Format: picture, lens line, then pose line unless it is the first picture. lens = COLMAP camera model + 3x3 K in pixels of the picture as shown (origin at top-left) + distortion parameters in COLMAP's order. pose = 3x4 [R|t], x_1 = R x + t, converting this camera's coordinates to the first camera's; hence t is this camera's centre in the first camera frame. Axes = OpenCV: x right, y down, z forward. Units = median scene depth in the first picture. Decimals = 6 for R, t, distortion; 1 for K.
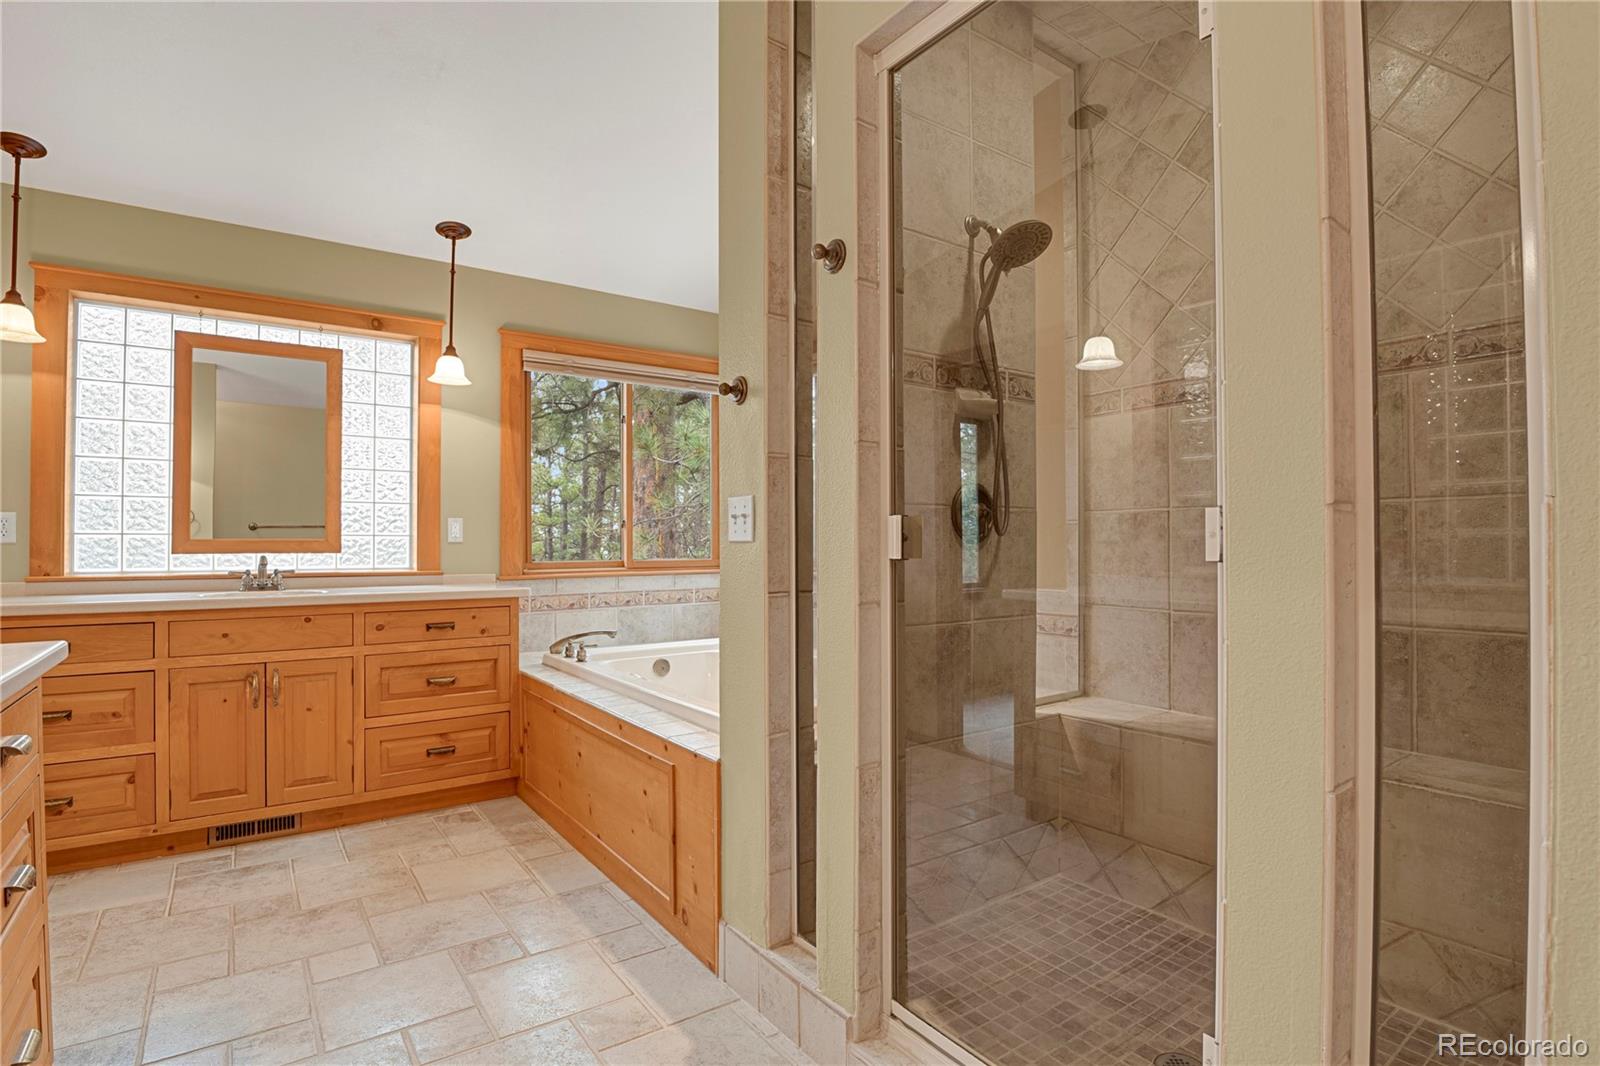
lens RADIAL K [[802.7, 0, 809.8], [0, 802.7, 534.4], [0, 0, 1]] dist [-0.002455, -0.009333]
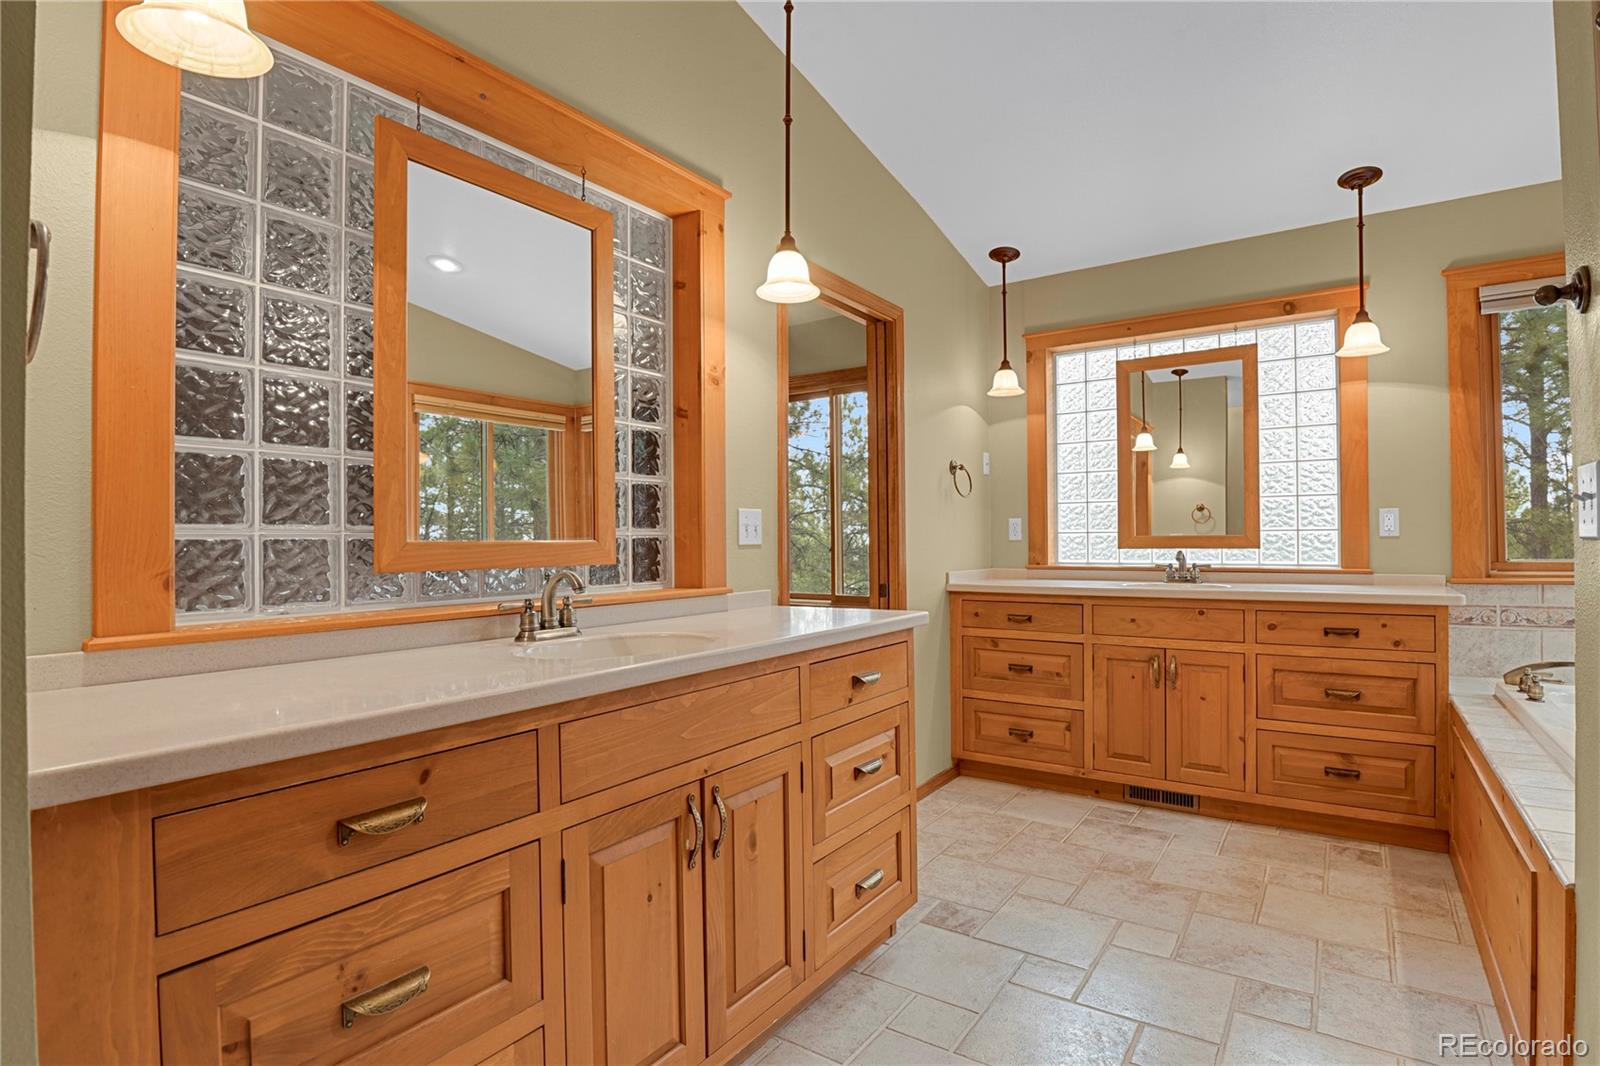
lens RADIAL K [[802.7, 0, 809.8], [0, 802.7, 534.4], [0, 0, 1]] dist [-0.002455, -0.009333]
pose [[0.358533, -0.010311, -0.933460, 0.161761], [0.019033, 0.999812, -0.003733, -0.001321], [0.933323, -0.016429, 0.358662, 0.142037]]
